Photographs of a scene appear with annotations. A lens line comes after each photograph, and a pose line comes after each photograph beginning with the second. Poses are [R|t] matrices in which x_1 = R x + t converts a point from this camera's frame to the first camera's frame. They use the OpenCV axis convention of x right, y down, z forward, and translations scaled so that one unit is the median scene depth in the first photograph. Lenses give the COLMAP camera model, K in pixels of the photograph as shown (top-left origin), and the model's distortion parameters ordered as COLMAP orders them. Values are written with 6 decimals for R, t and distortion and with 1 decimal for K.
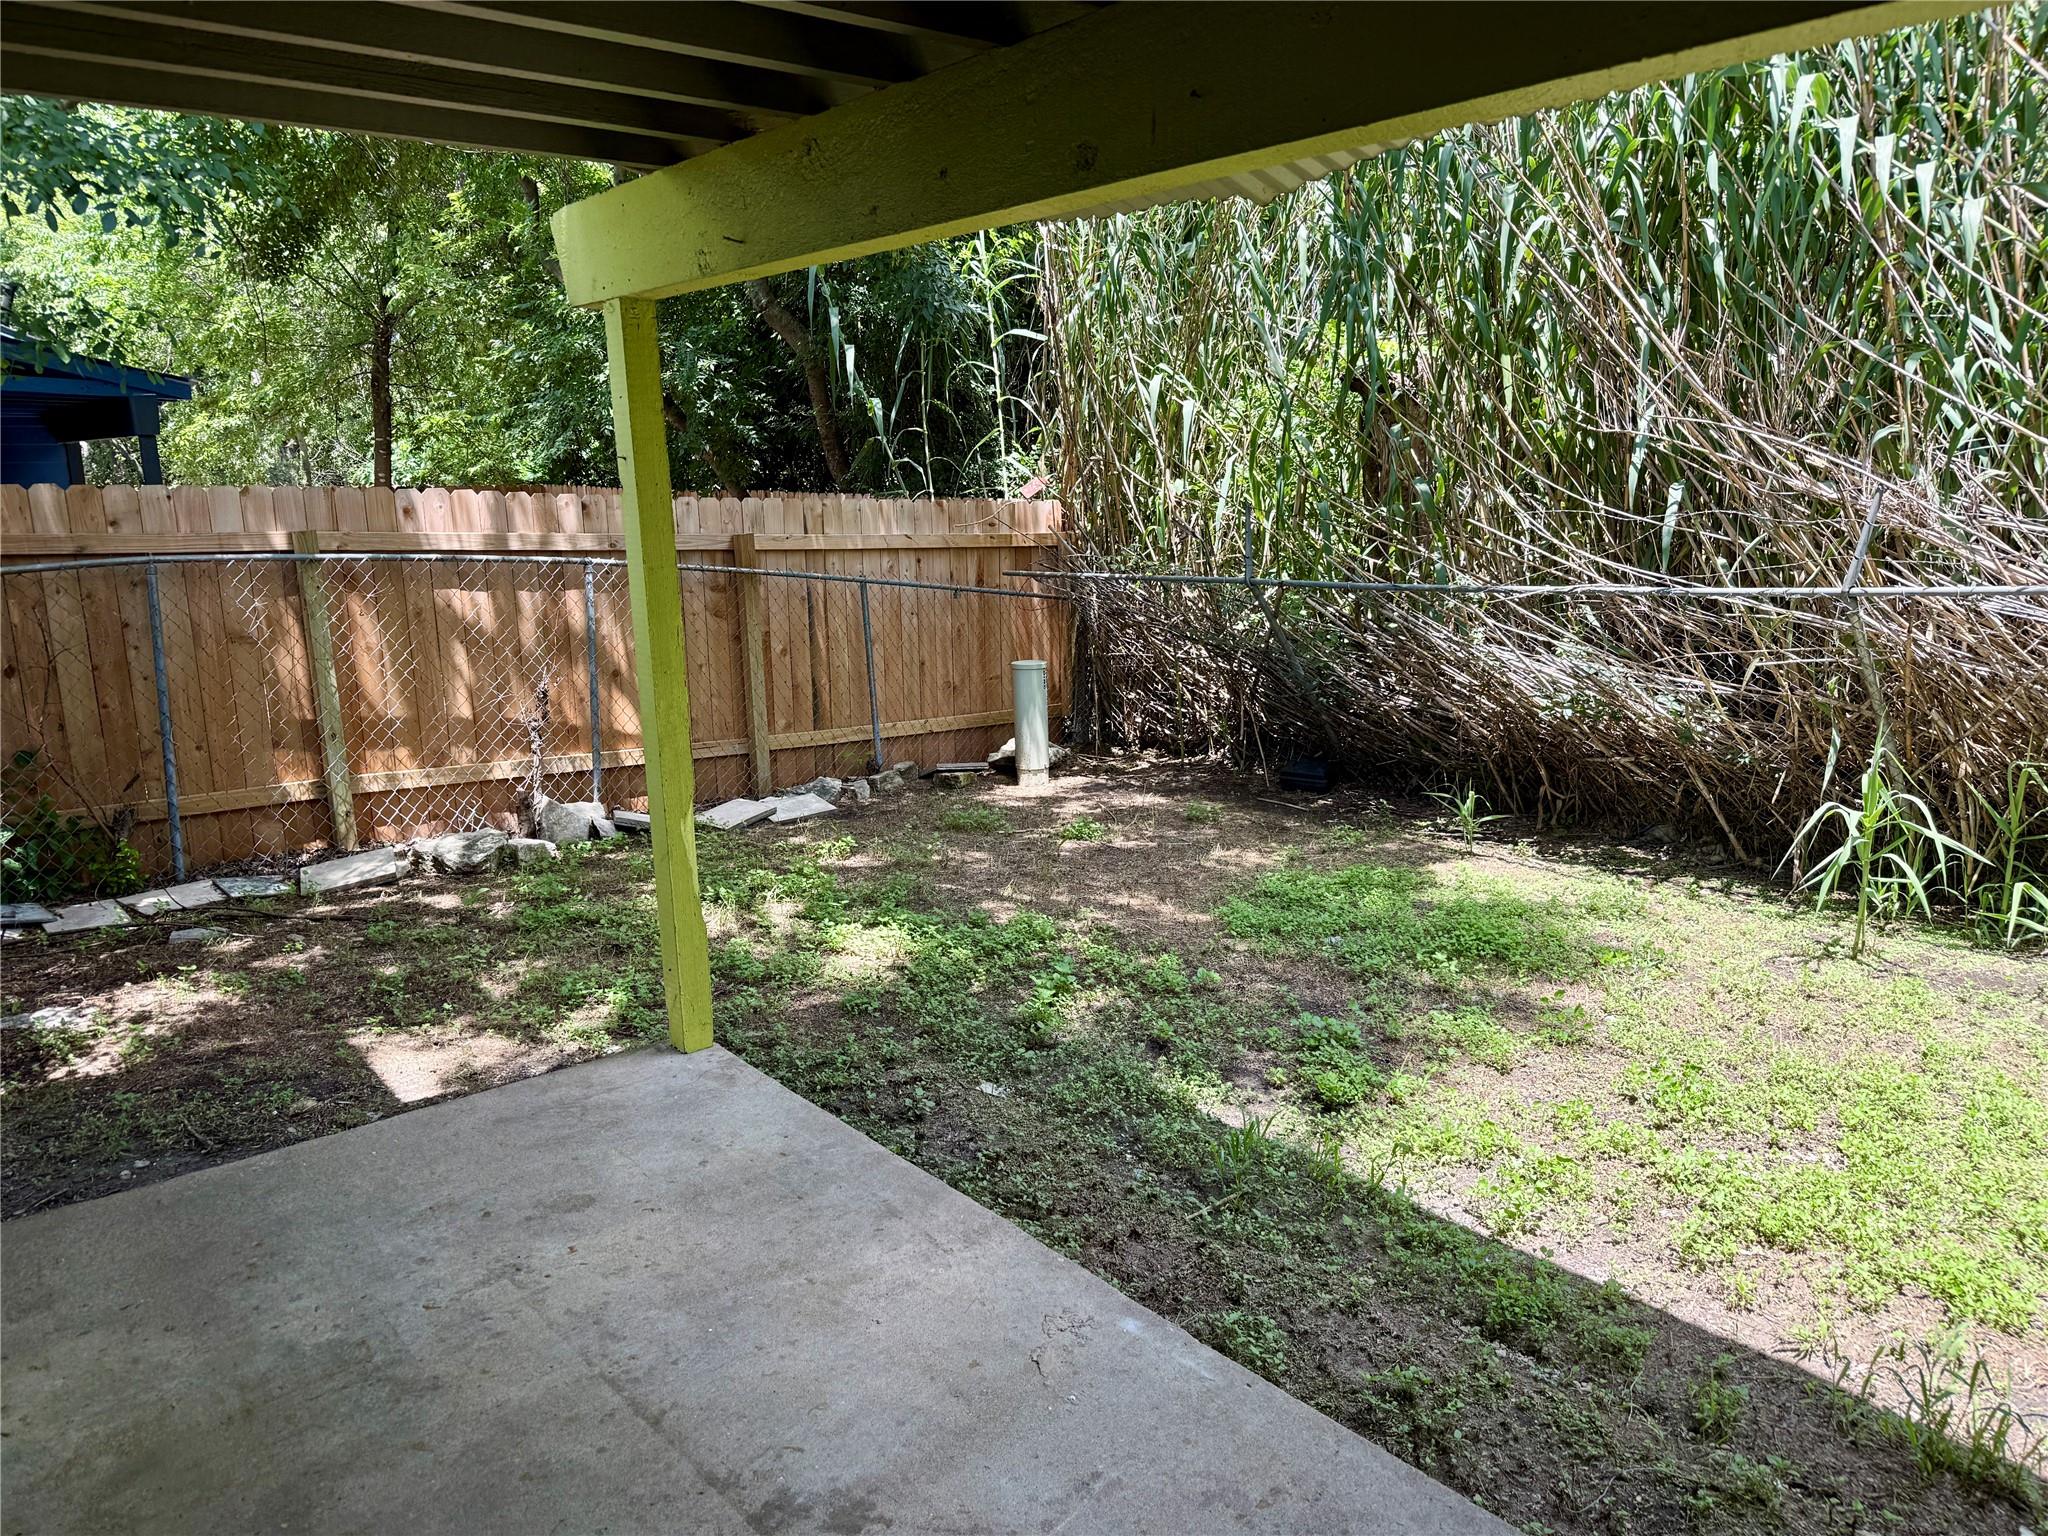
lens RADIAL K [[1437.4, 0, 1024.0], [0, 1437.4, 768.0], [0, 0, 1]] dist [0.066620, -0.000167]
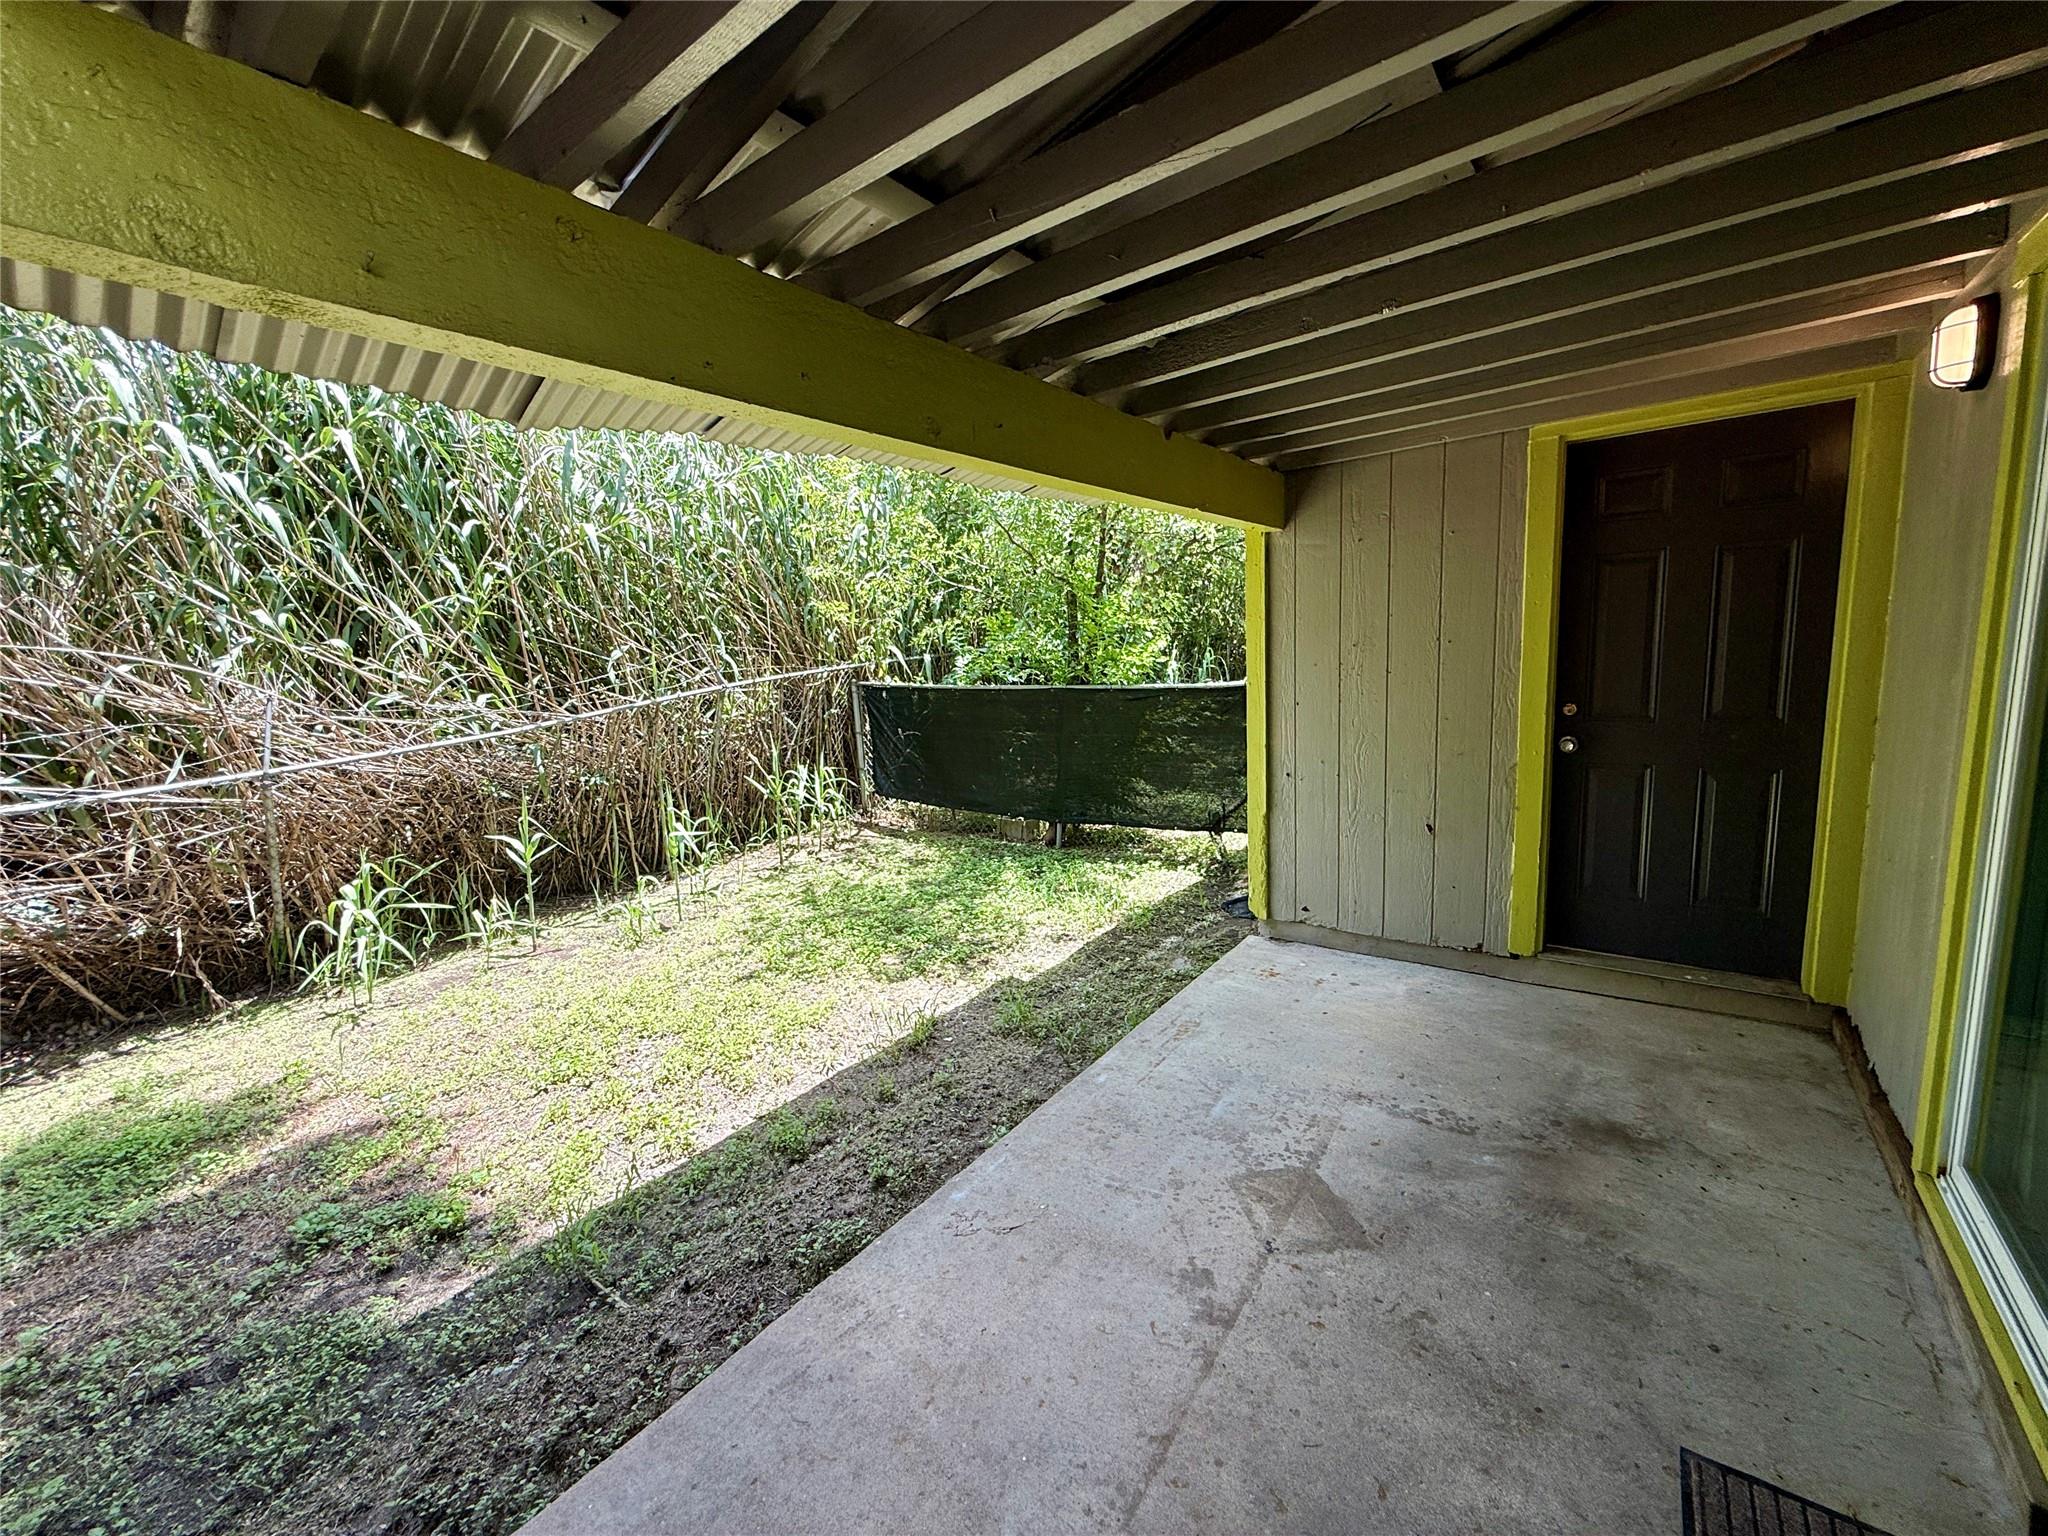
lens RADIAL K [[822.0, 0, 1024.0], [0, 822.0, 768.0], [0, 0, 1]] dist [-0.000664, -0.000060]
pose [[-0.224588, -0.112798, 0.967903, -0.542761], [0.247107, 0.954218, 0.168541, -0.120583], [-0.942602, 0.277028, -0.186433, 0.754563]]
